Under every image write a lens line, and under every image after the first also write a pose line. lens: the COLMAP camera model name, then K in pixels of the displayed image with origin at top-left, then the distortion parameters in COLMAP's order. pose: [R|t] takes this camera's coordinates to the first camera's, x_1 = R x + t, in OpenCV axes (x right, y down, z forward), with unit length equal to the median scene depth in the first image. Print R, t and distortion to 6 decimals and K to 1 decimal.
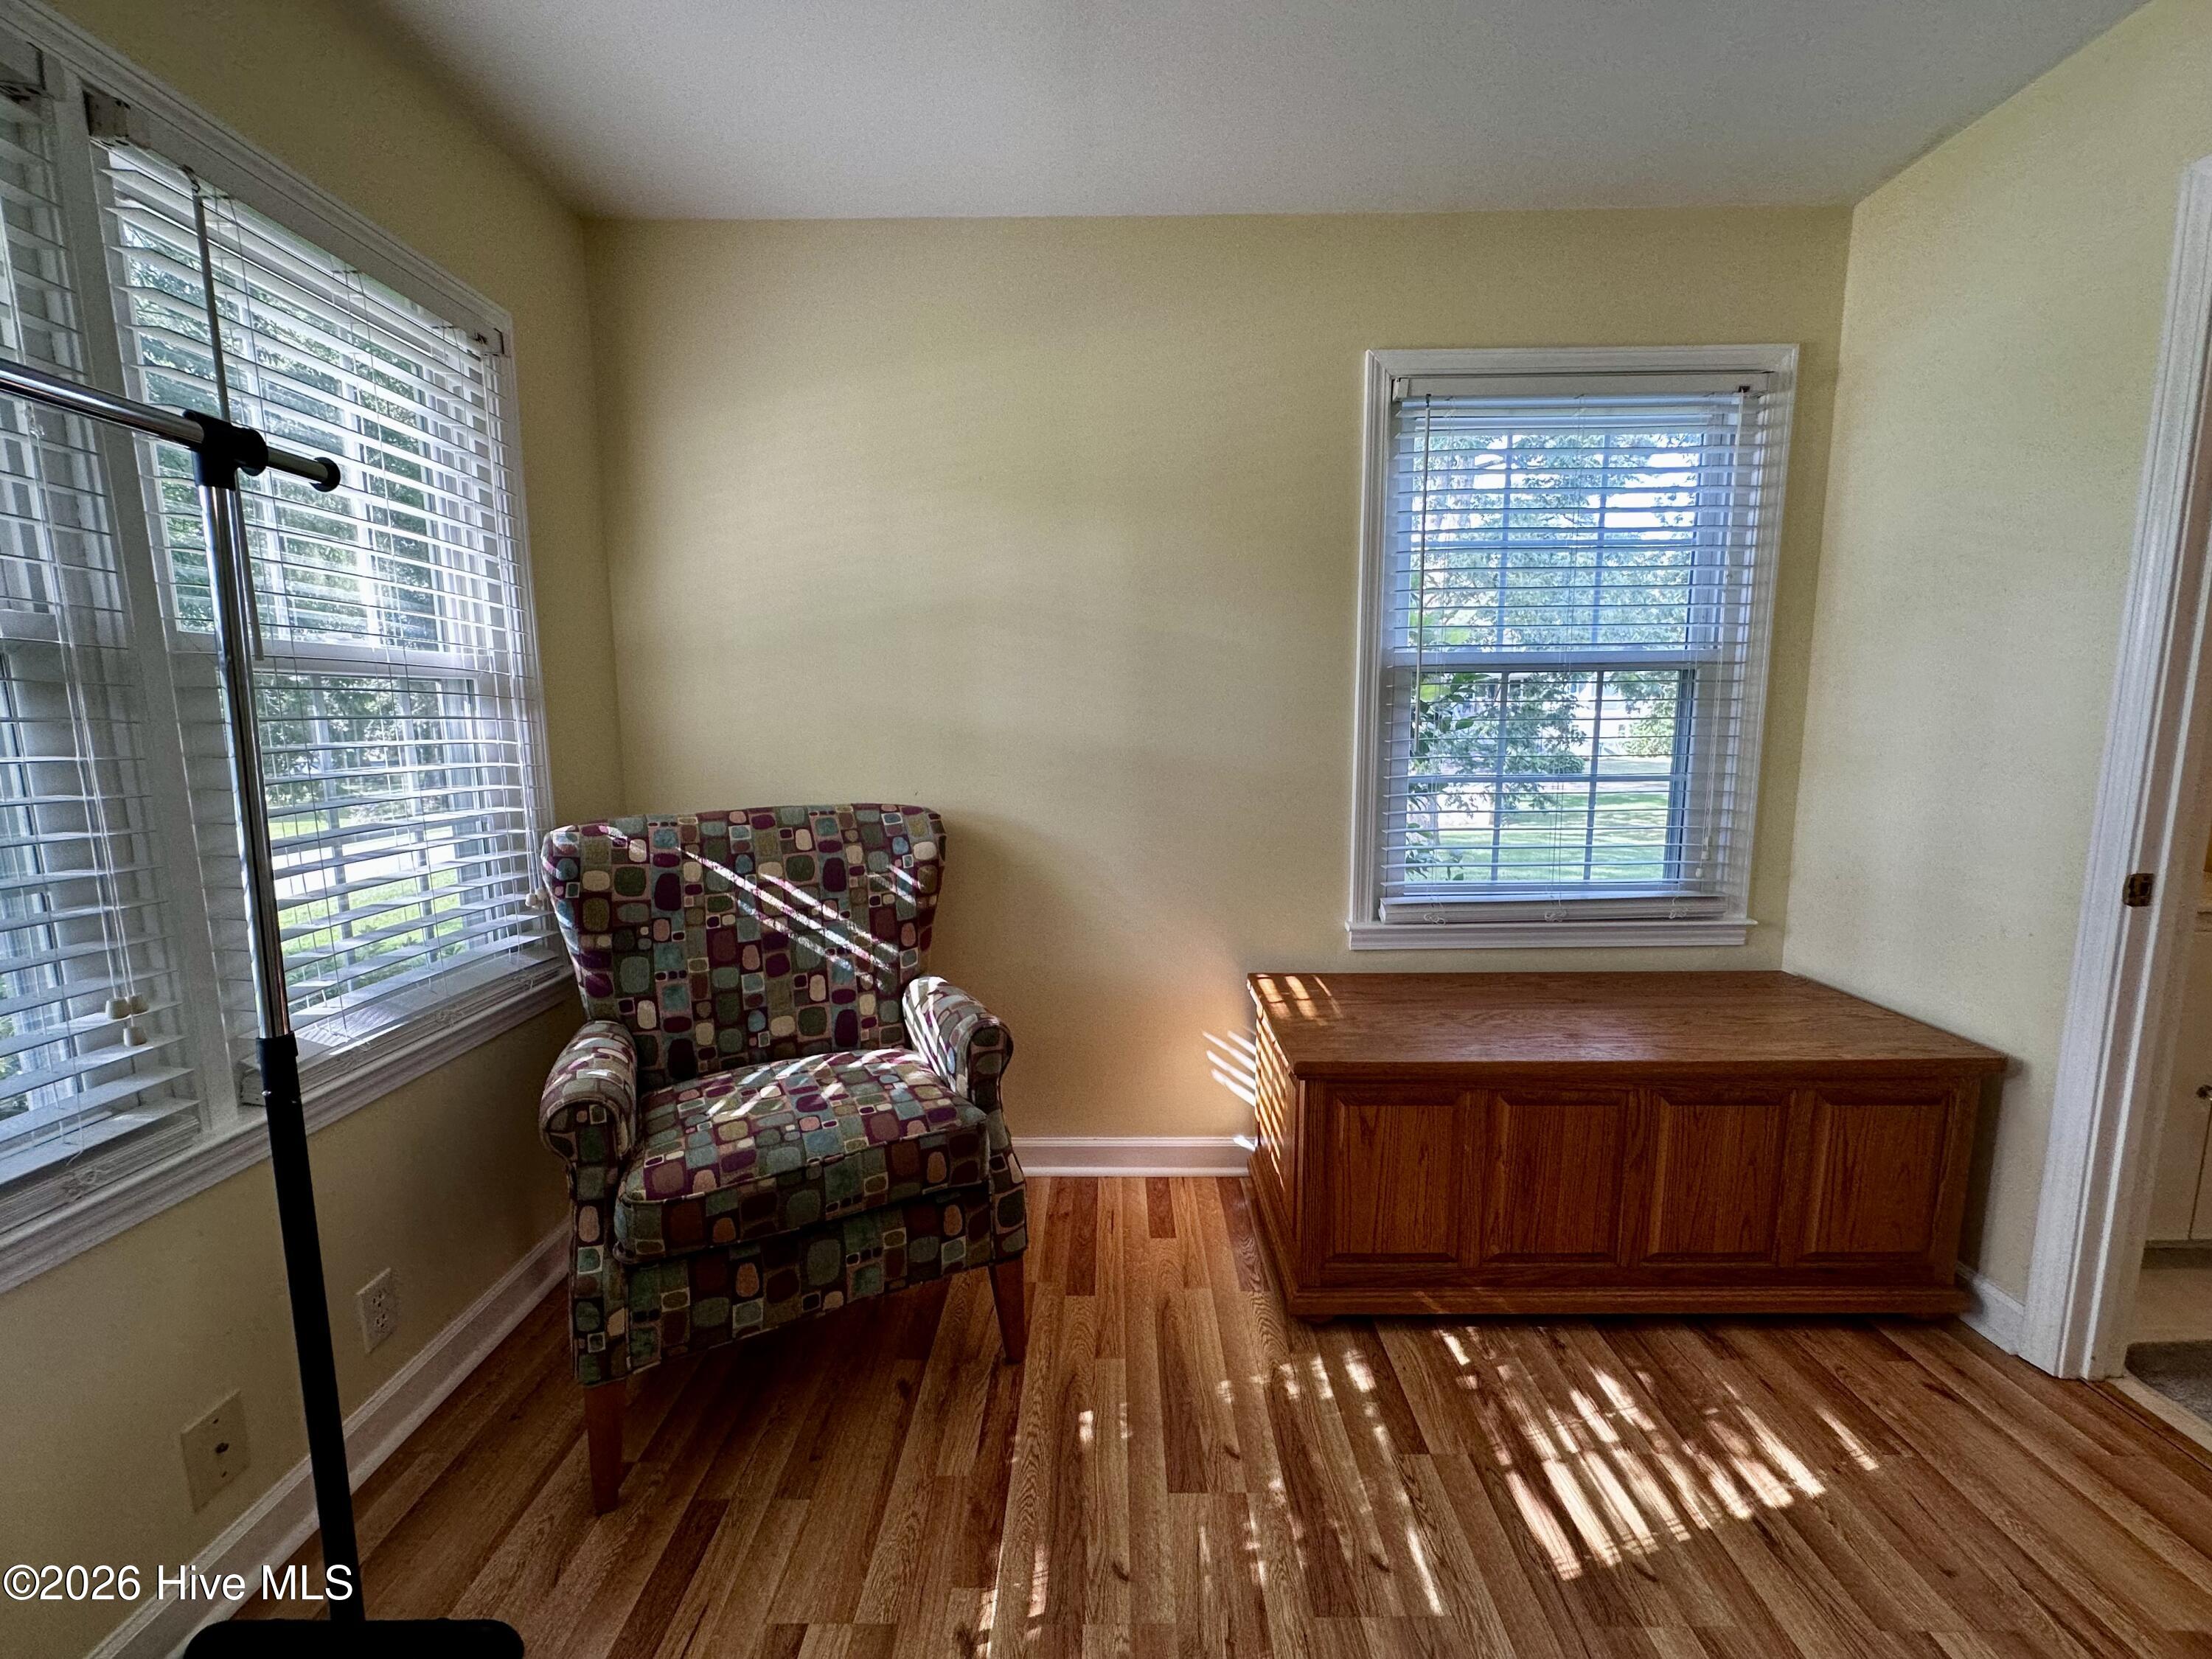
lens RADIAL K [[885.5, 0, 1106.0], [0, 885.5, 829.5], [0, 0, 1]] dist [0.001085, 0.000024]
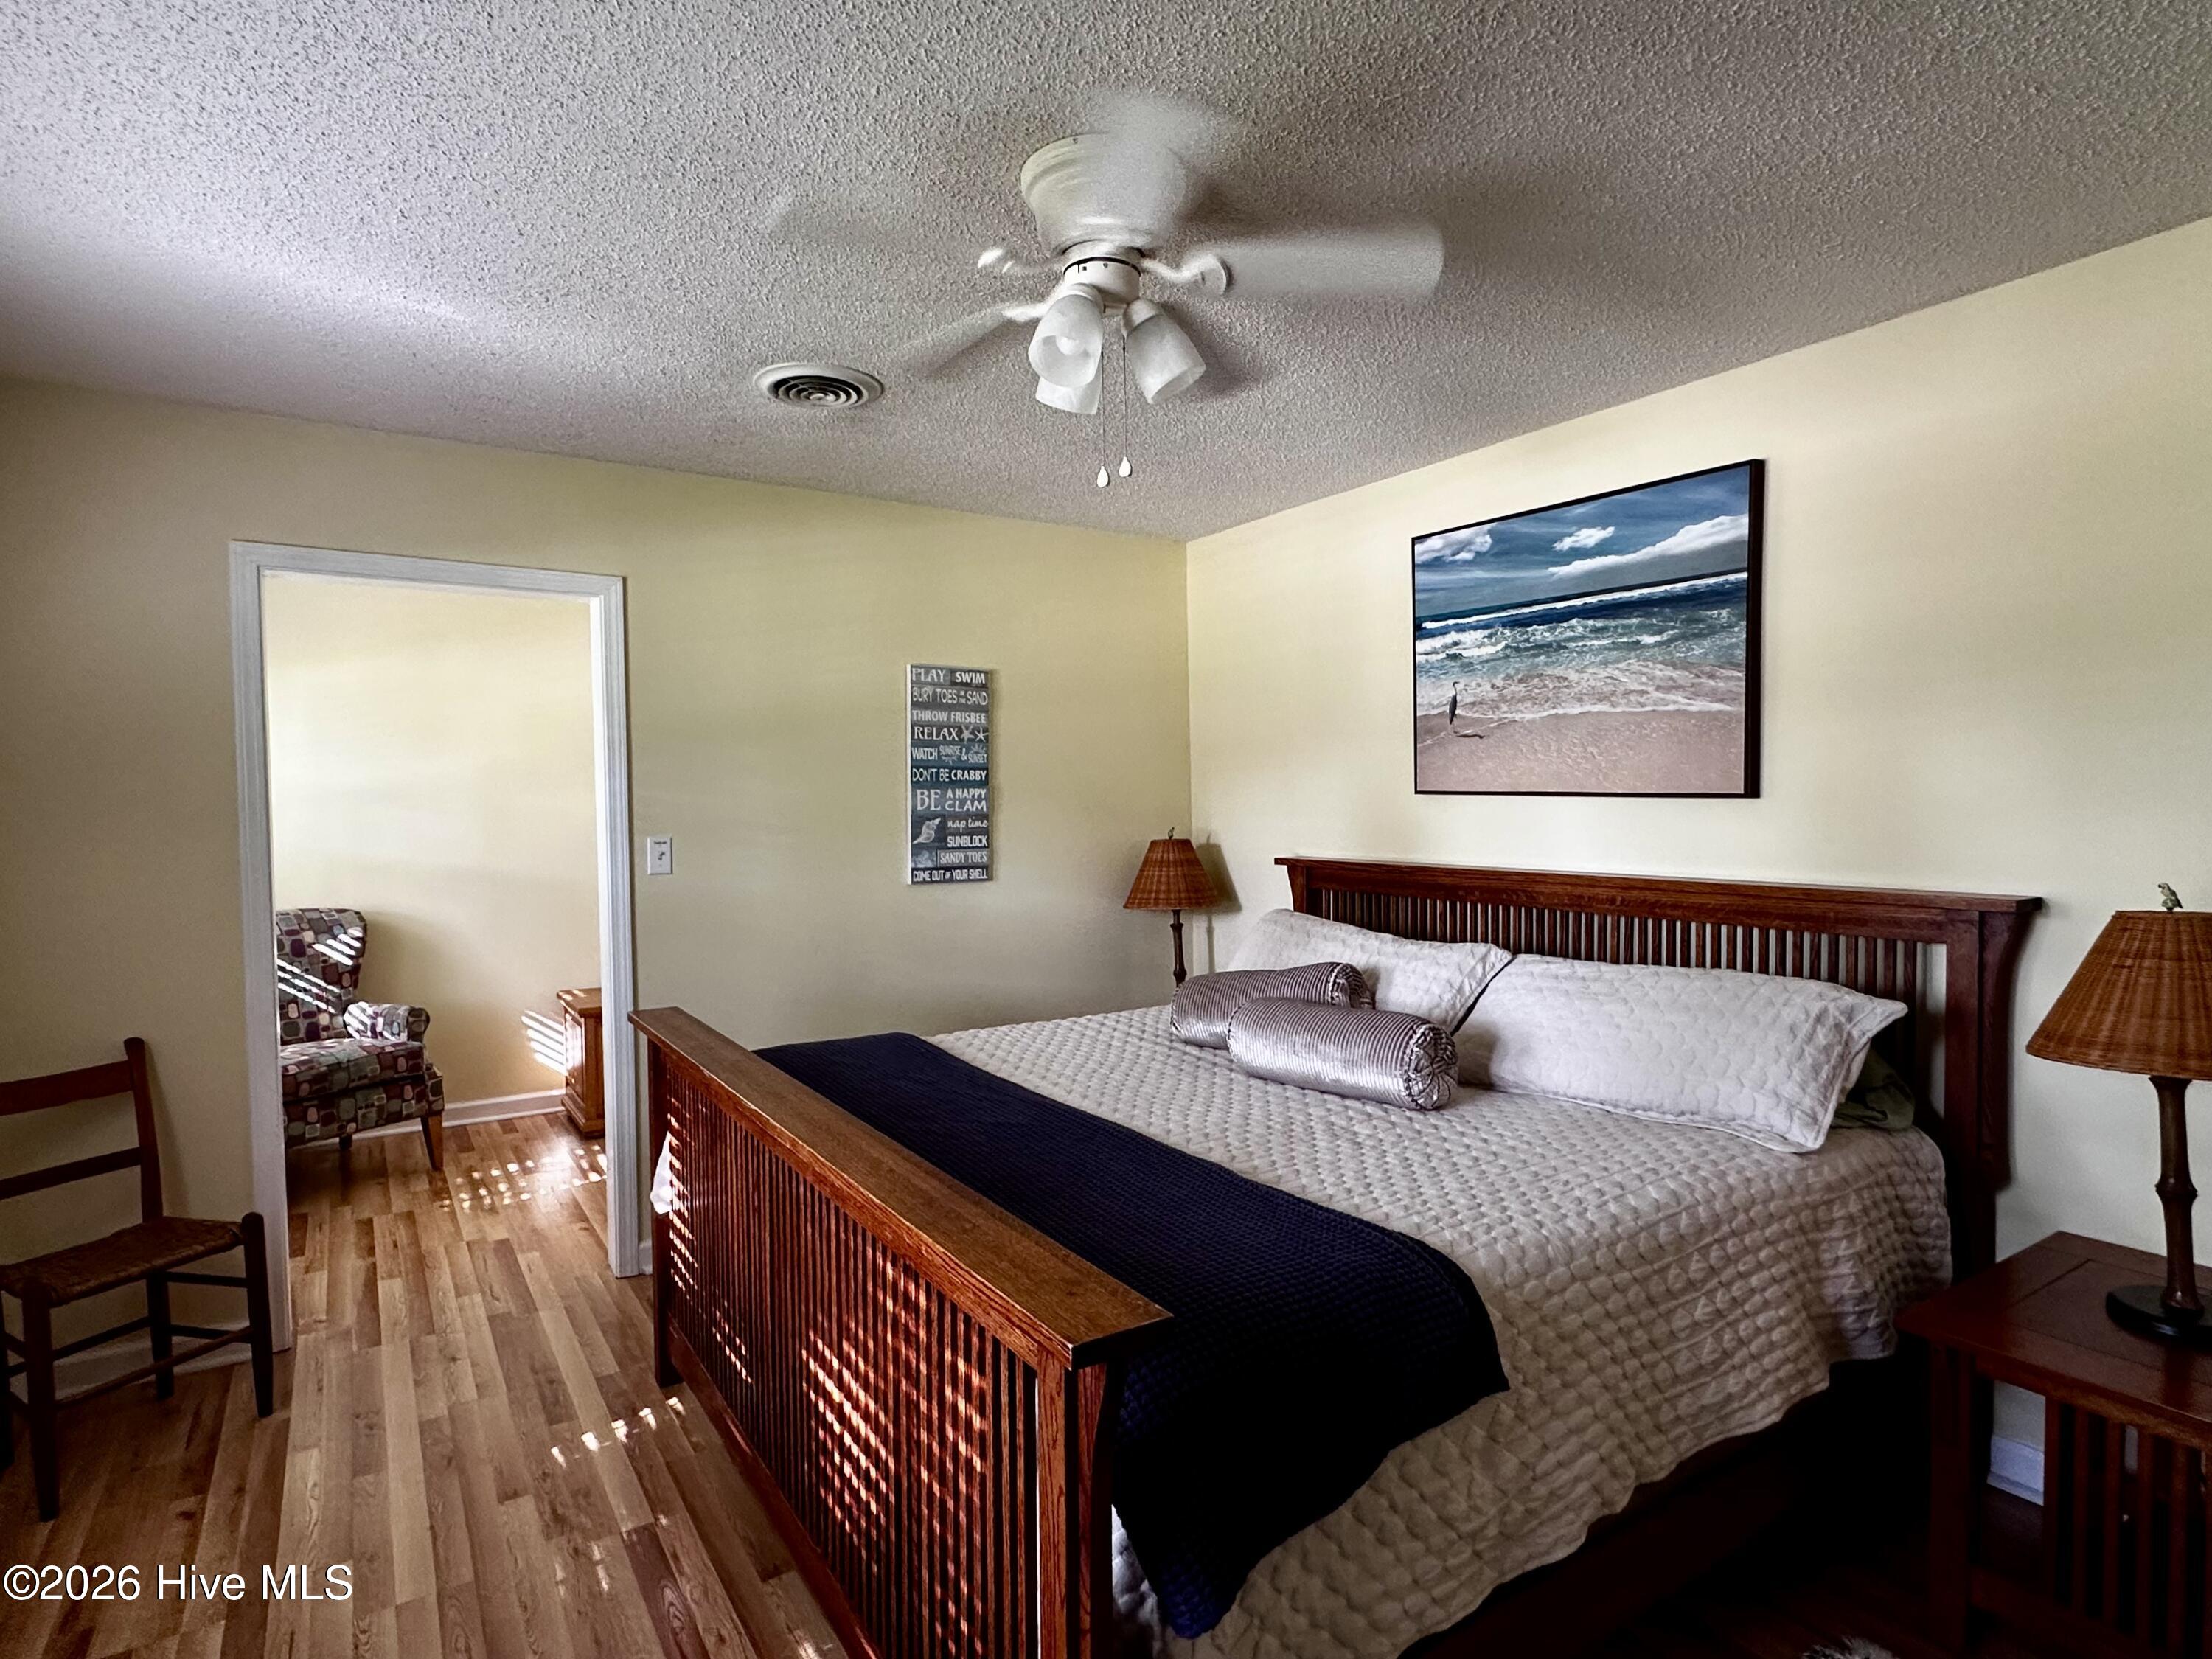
lens RADIAL K [[1208.0, 0, 1106.0], [0, 1208.0, 829.5], [0, 0, 1]] dist [0.002048, 0.000365]
pose [[0.839629, -0.011185, 0.543046, -0.265846], [0.073564, 0.992918, -0.093290, 0.162190], [-0.538156, 0.118278, 0.834505, -1.922805]]
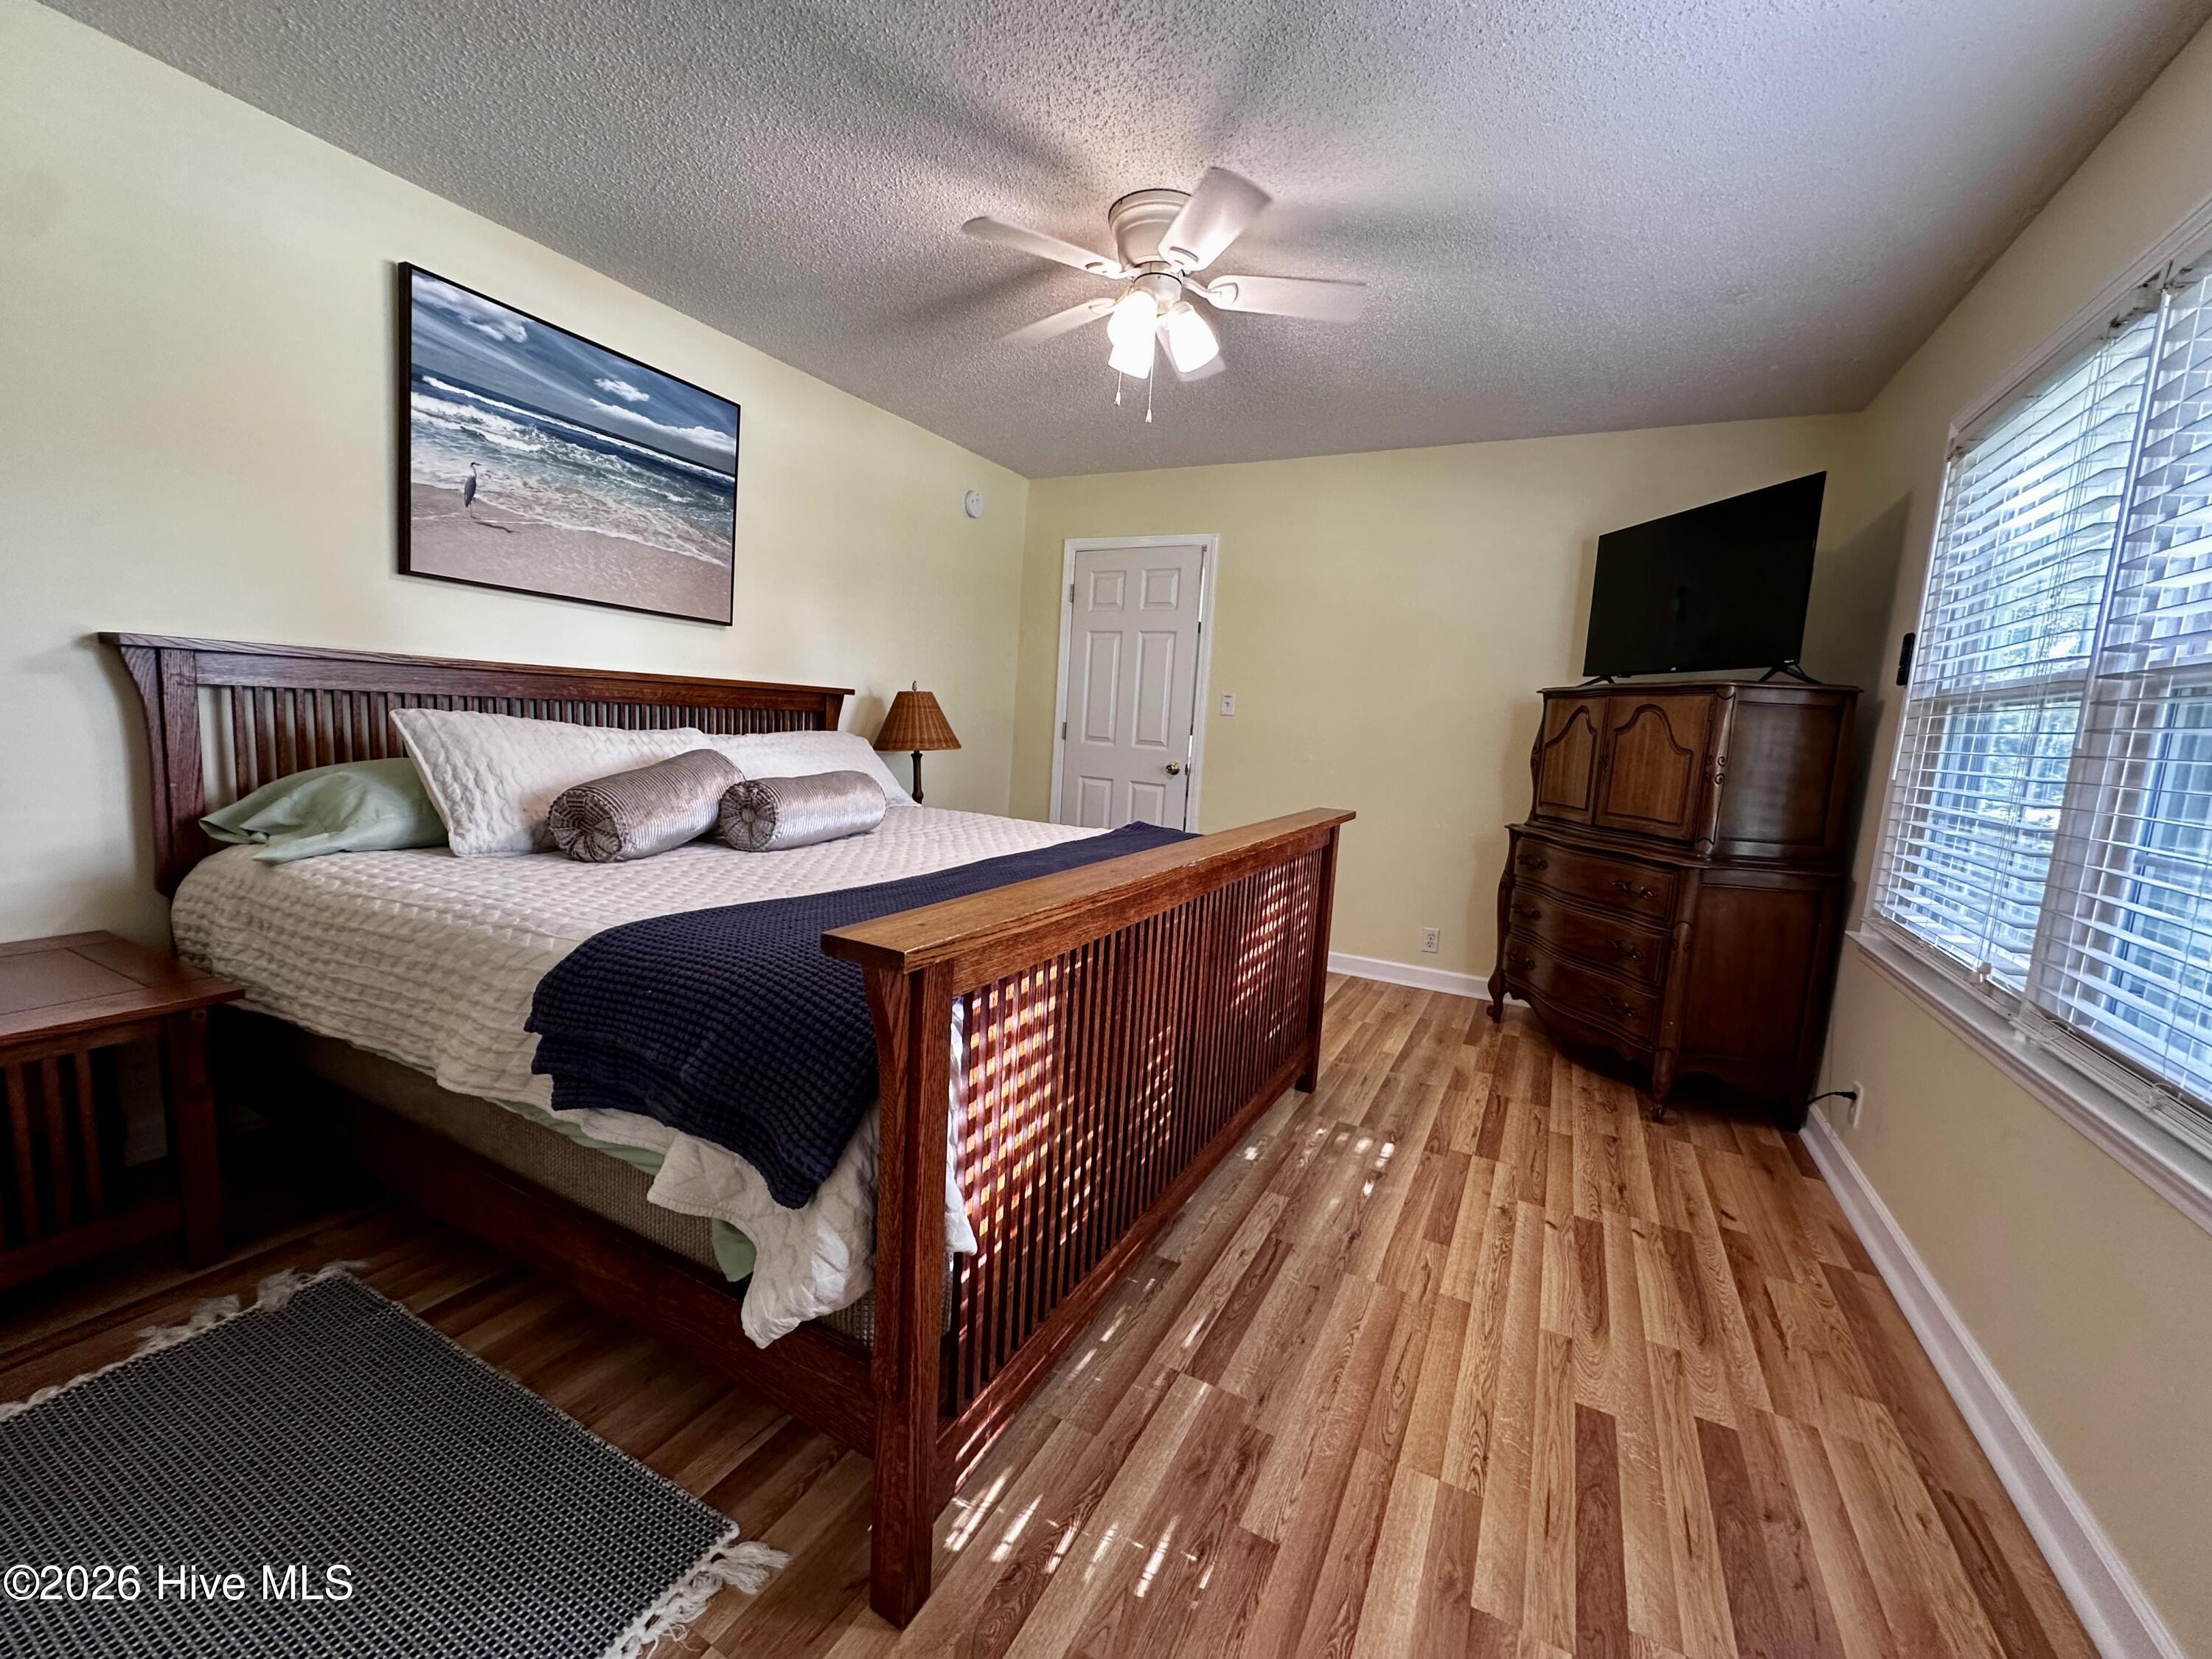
lens RADIAL K [[885.5, 0, 1106.0], [0, 885.5, 829.5], [0, 0, 1]] dist [0.001085, 0.000024]
pose [[-0.892464, -0.098356, 0.440266, -0.146738], [0.012820, 0.970019, 0.242690, -0.504038], [-0.450936, 0.222236, -0.864447, 7.630986]]
